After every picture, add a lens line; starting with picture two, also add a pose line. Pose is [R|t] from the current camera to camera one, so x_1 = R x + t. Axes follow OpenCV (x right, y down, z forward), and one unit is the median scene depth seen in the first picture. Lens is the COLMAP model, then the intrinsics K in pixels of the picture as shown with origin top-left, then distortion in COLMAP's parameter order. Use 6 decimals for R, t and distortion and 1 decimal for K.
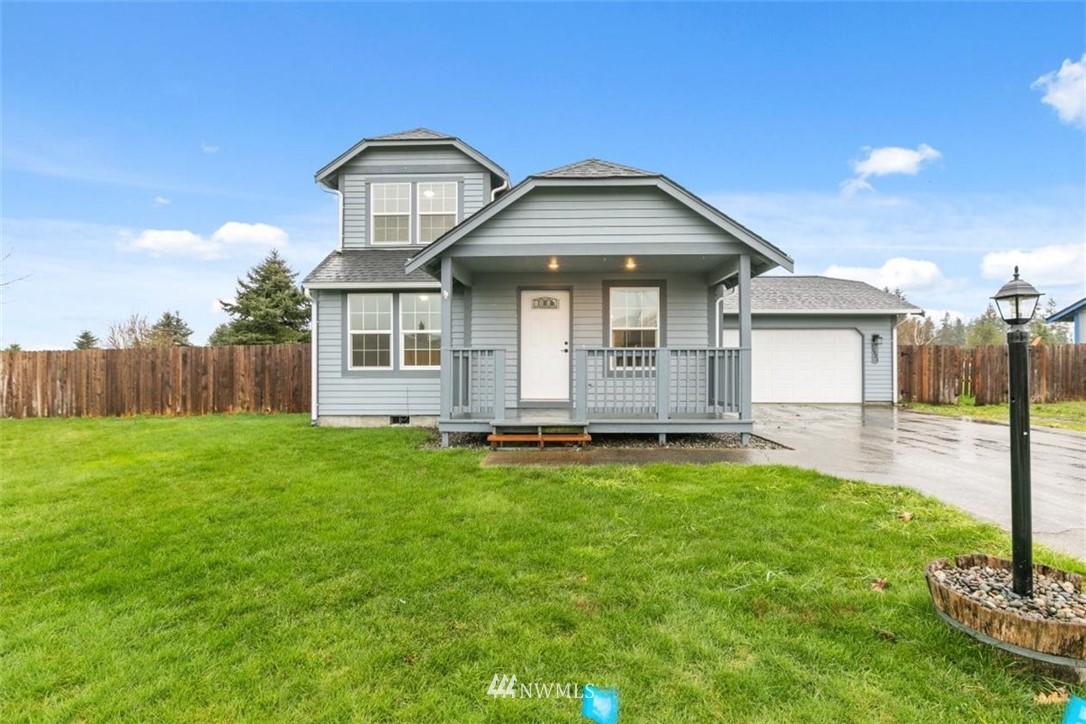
lens RADIAL K [[475.2, 0, 540.5], [0, 475.2, 358.7], [0, 0, 1]] dist [-0.000052, -0.000444]
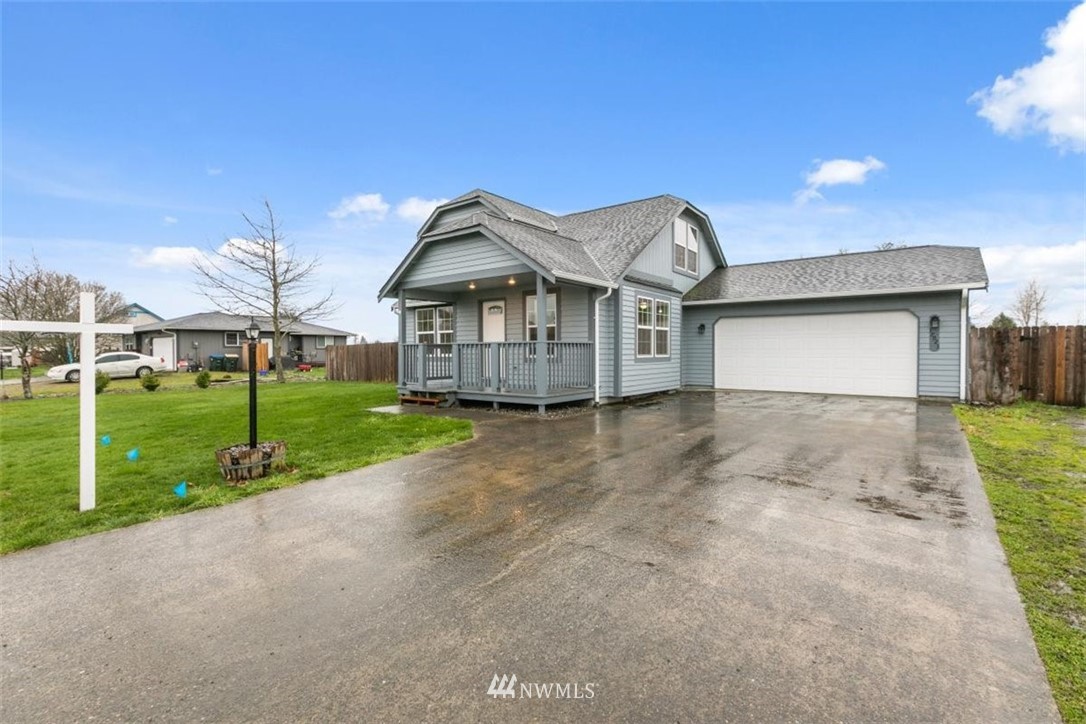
lens RADIAL K [[430.1, 0, 540.7], [0, 430.1, 356.6], [0, 0, 1]] dist [0.000378, -0.000048]
pose [[0.840990, 0.004603, -0.541031, 0.520076], [0.009098, 0.999702, 0.022647, -0.003617], [0.540974, -0.023968, 0.840698, -0.005693]]
